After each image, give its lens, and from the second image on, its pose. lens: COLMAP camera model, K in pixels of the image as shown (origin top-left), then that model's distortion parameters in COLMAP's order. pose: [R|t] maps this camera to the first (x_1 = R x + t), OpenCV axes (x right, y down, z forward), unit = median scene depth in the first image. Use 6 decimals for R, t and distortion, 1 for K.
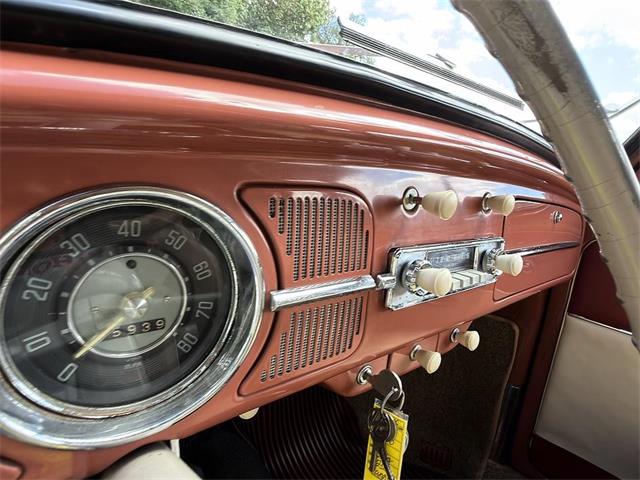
lens RADIAL K [[346.1, 0, 318.3], [0, 346.1, 238.3], [0, 0, 1]] dist [-0.017736, 0.010341]
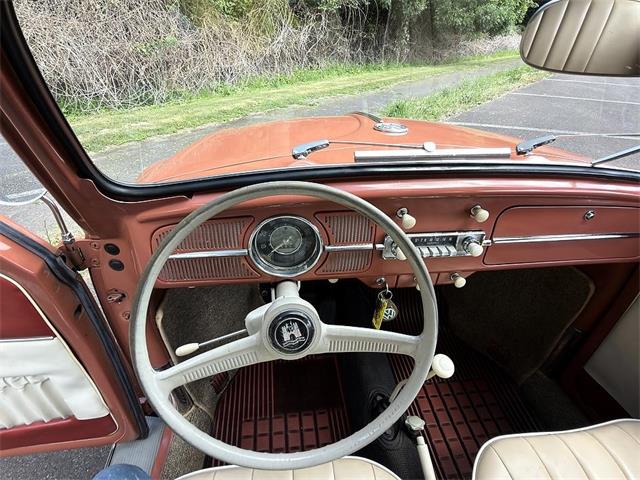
lens RADIAL K [[346.1, 0, 317.7], [0, 346.1, 241.8], [0, 0, 1]] dist [-0.017736, 0.010341]
pose [[0.846453, 0.233255, -0.478654, 1.209999], [-0.053664, 0.931736, 0.359149, -0.925252], [0.529753, -0.278317, 0.801188, -1.387656]]
